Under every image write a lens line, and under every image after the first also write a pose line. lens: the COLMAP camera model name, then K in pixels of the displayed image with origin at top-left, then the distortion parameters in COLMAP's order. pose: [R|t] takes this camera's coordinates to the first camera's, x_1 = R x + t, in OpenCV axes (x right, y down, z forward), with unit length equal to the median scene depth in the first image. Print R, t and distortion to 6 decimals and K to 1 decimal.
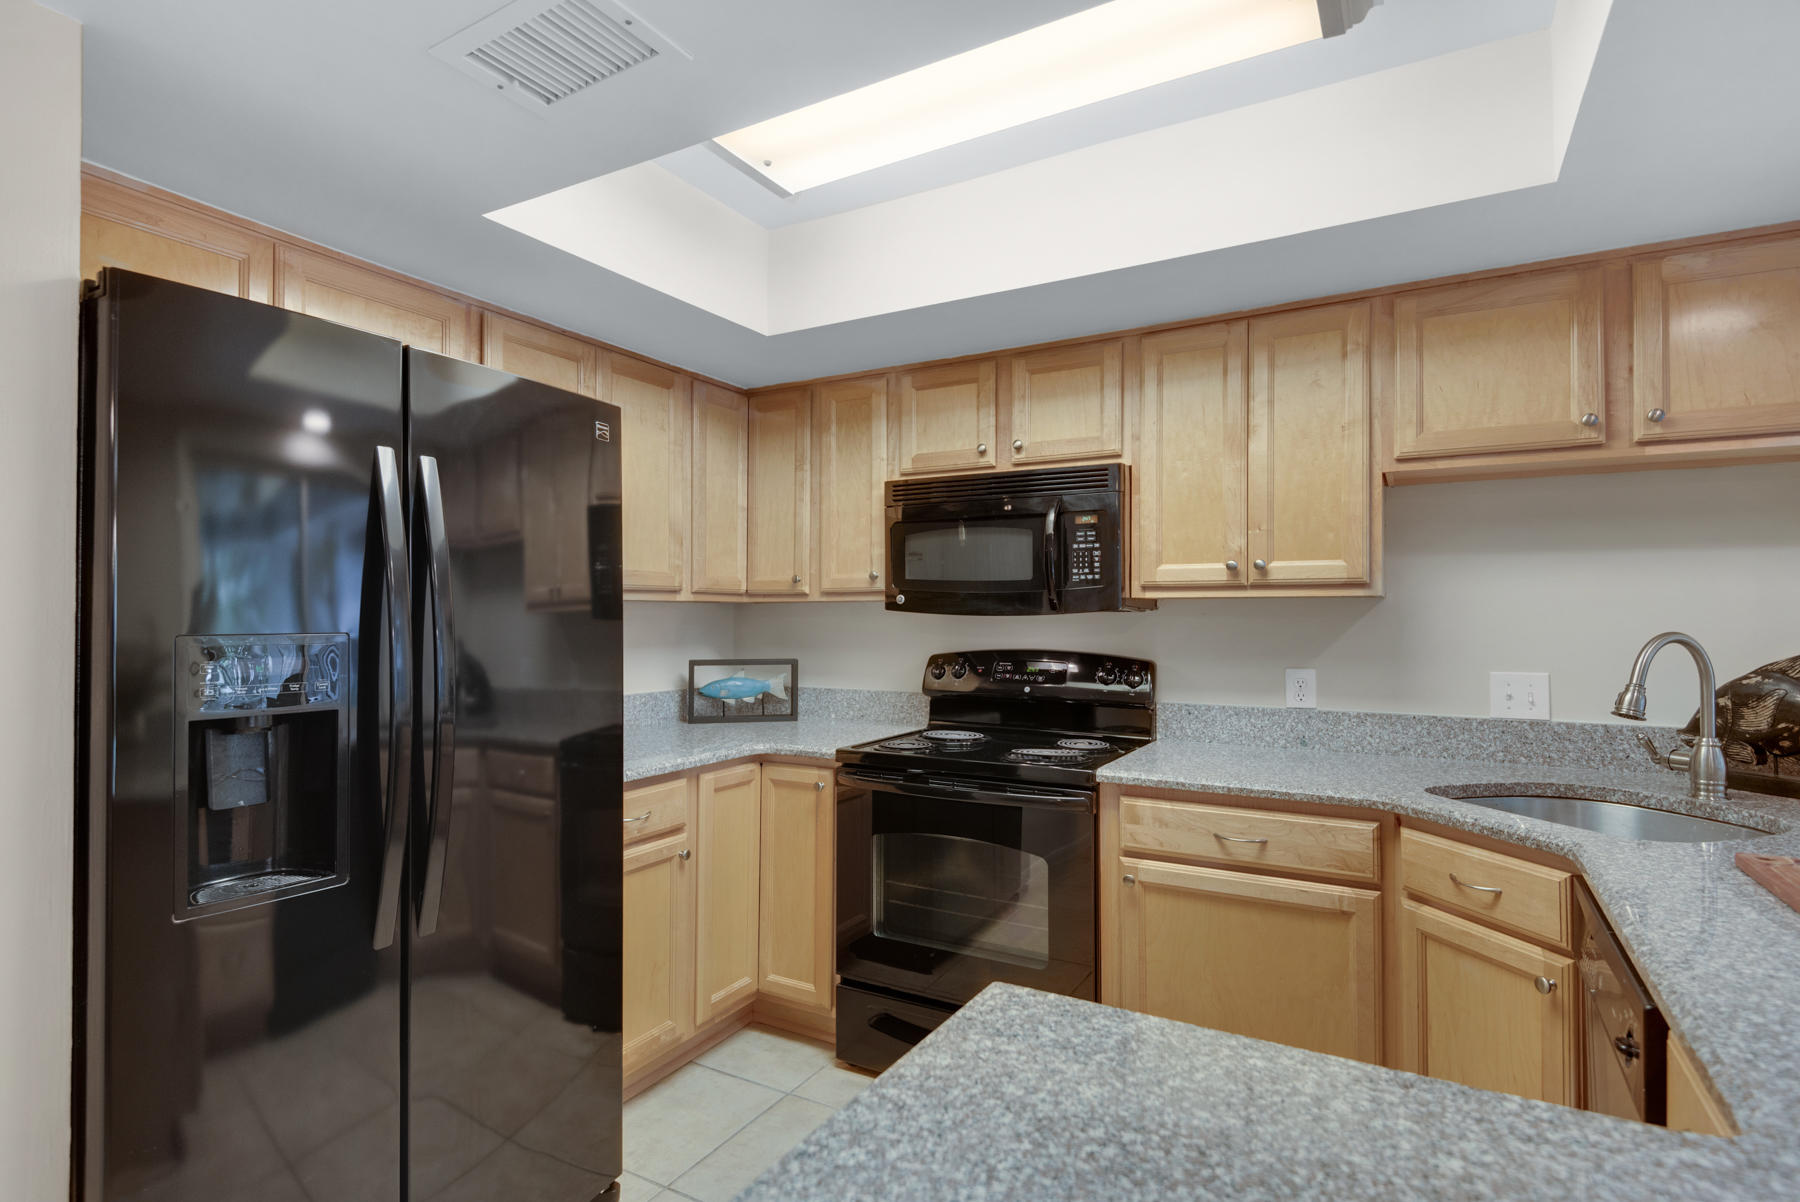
lens RADIAL K [[878.4, 0, 891.4], [0, 878.4, 605.0], [0, 0, 1]] dist [0.035763, -0.025384]
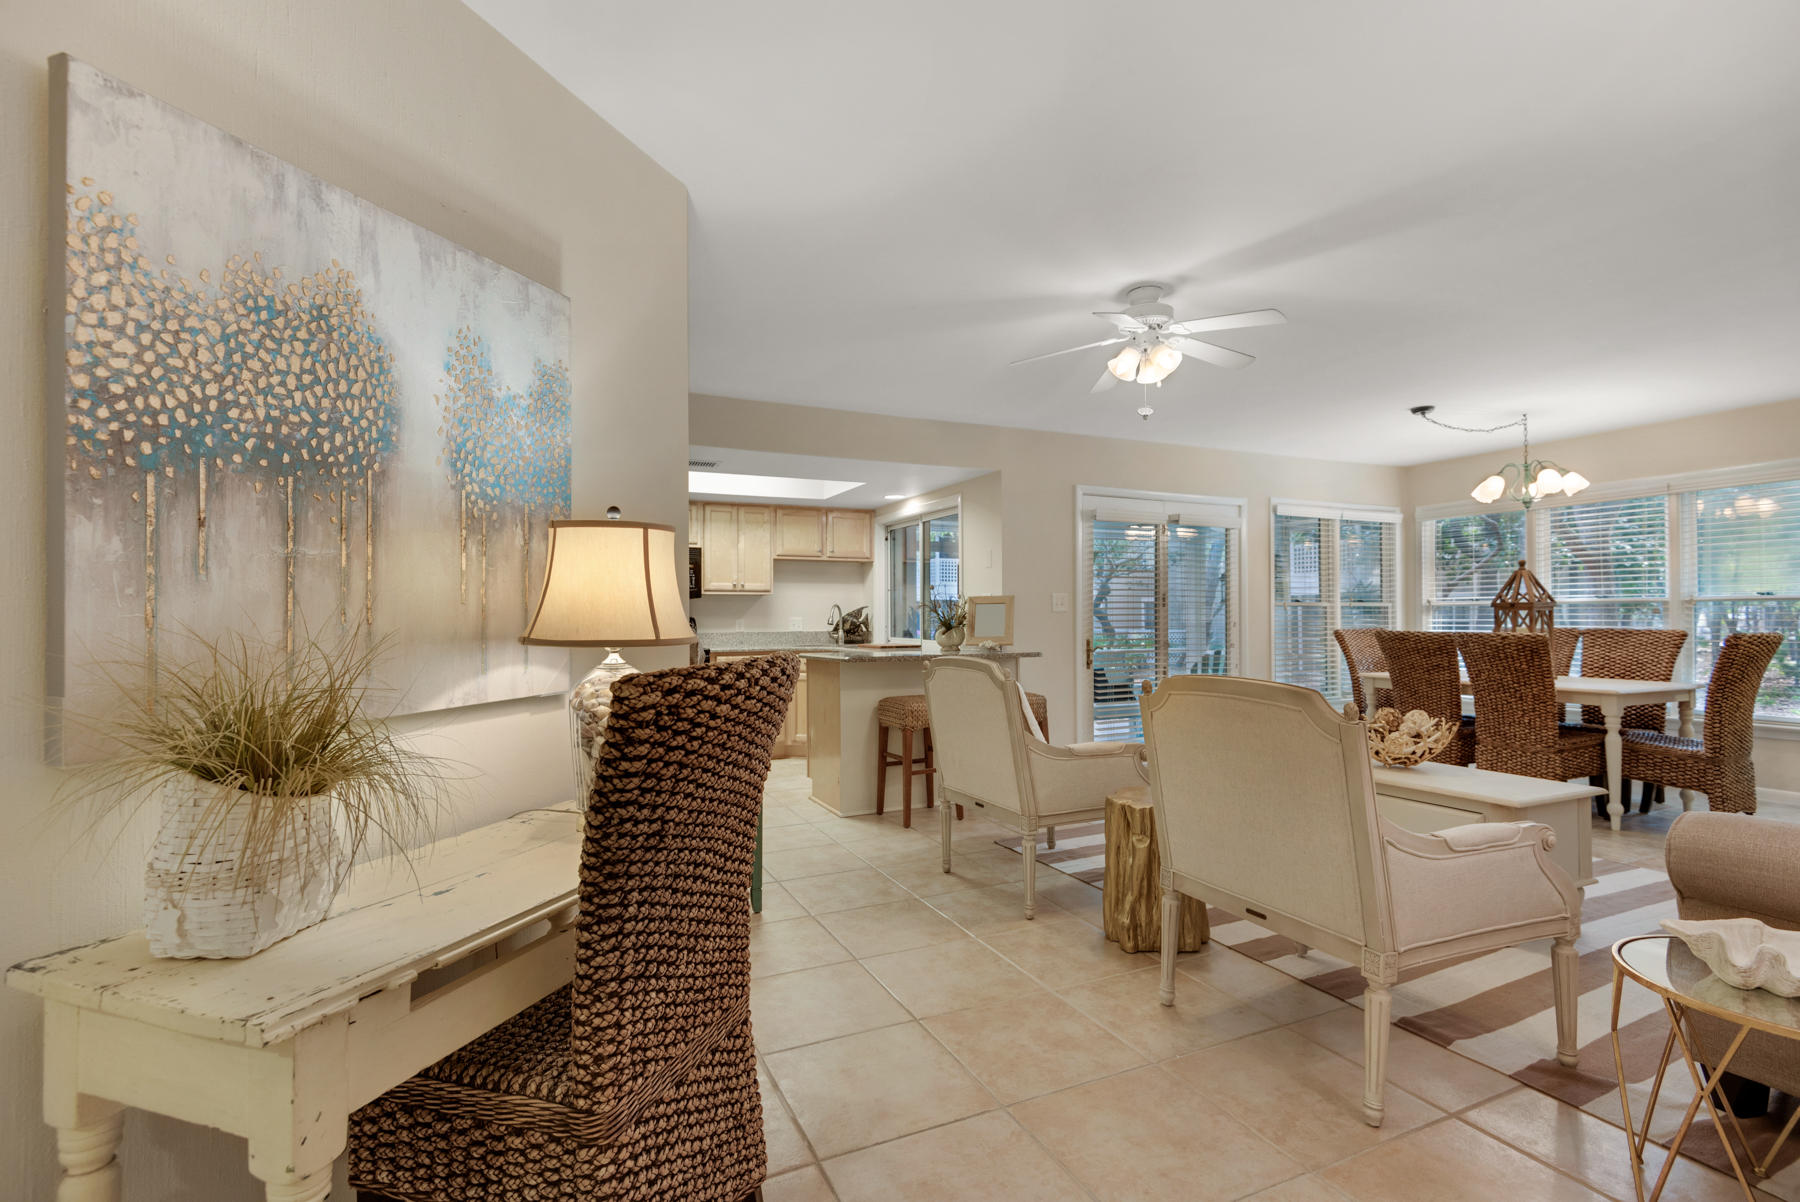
lens RADIAL K [[823.5, 0, 897.5], [0, 823.5, 606.4], [0, 0, 1]] dist [0.029917, -0.016498]
pose [[0.572939, 0.009386, 0.819544, -1.580191], [-0.002630, 0.999950, -0.009614, 0.056862], [-0.819593, 0.003353, 0.572936, -1.078839]]
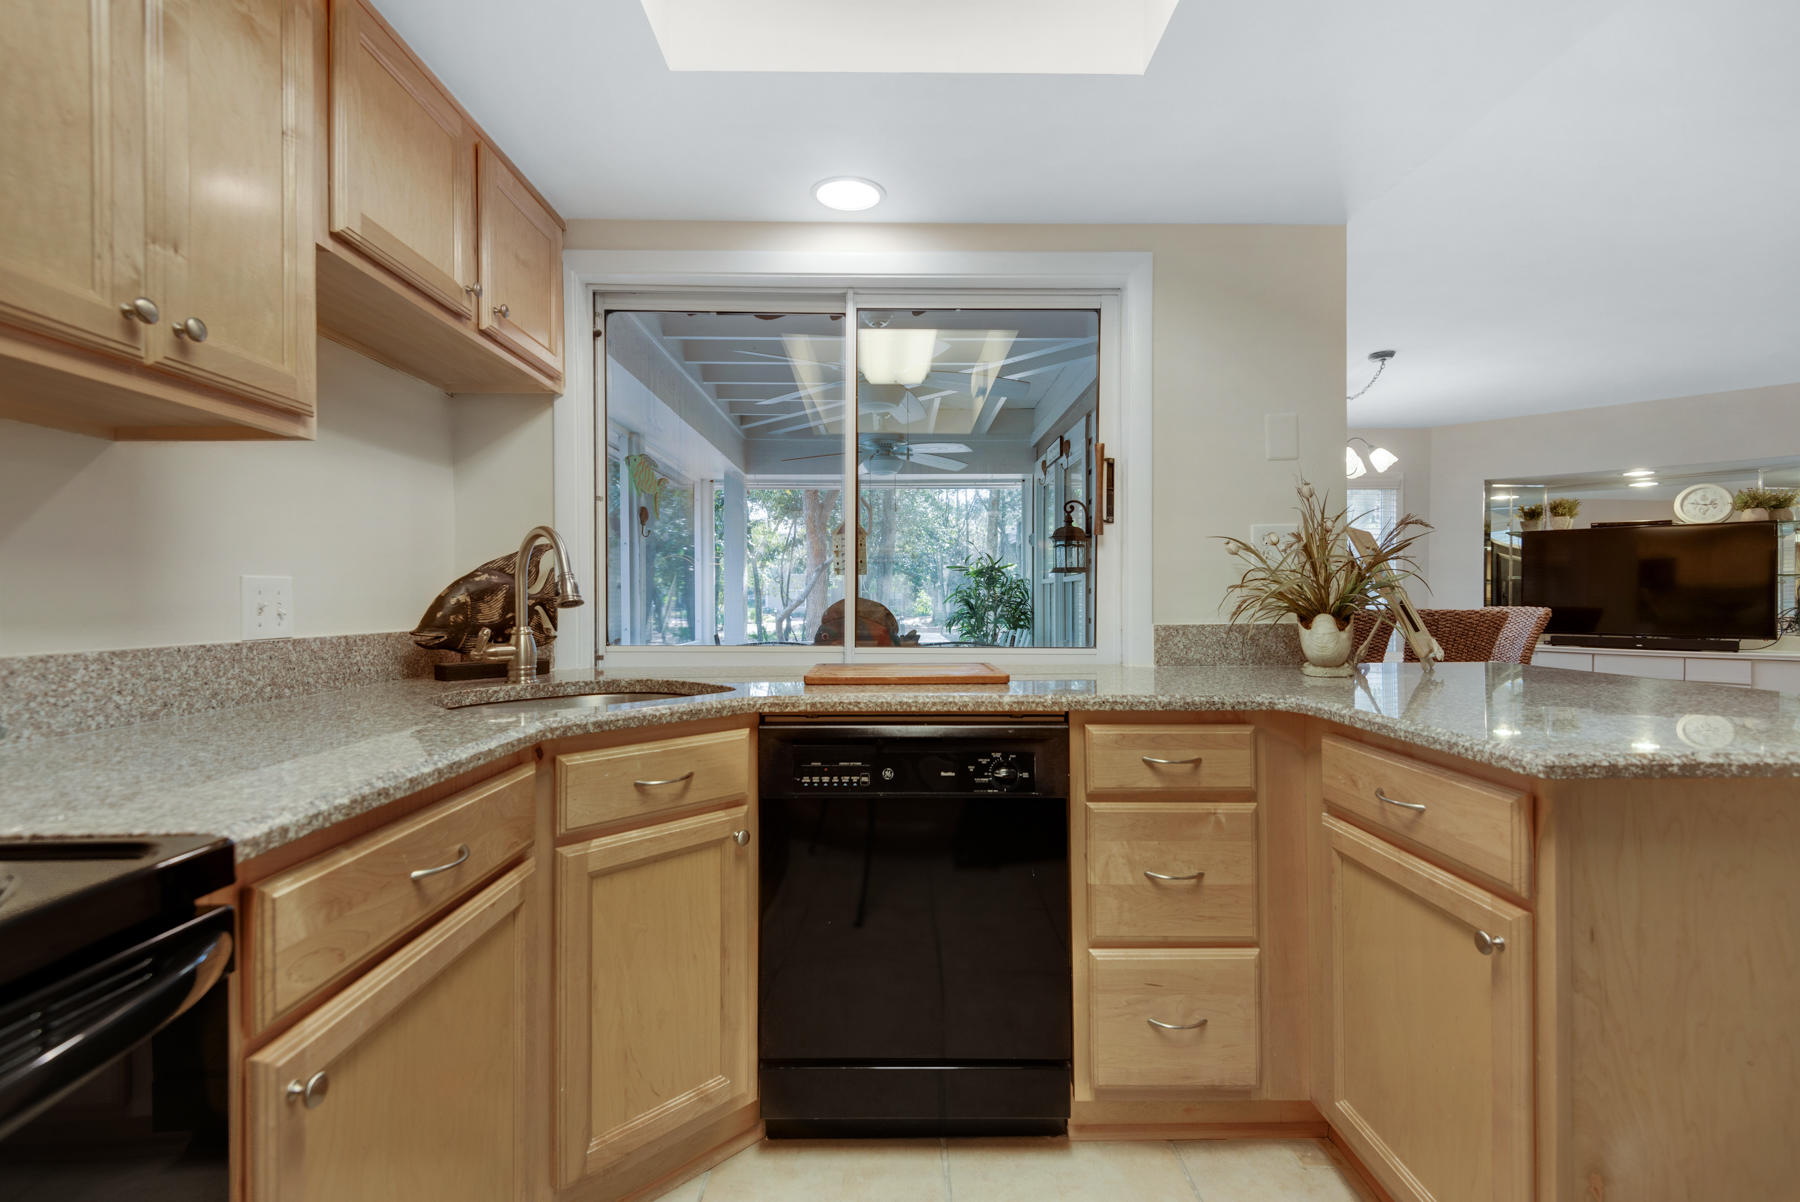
lens RADIAL K [[808.7, 0, 911.3], [0, 808.7, 601.1], [0, 0, 1]] dist [0.051954, -0.028460]
pose [[-0.515469, -0.001208, 0.856907, -0.139724], [-0.006969, 0.999972, -0.002782, 0.089119], [-0.856880, -0.007406, -0.515463, 0.840191]]
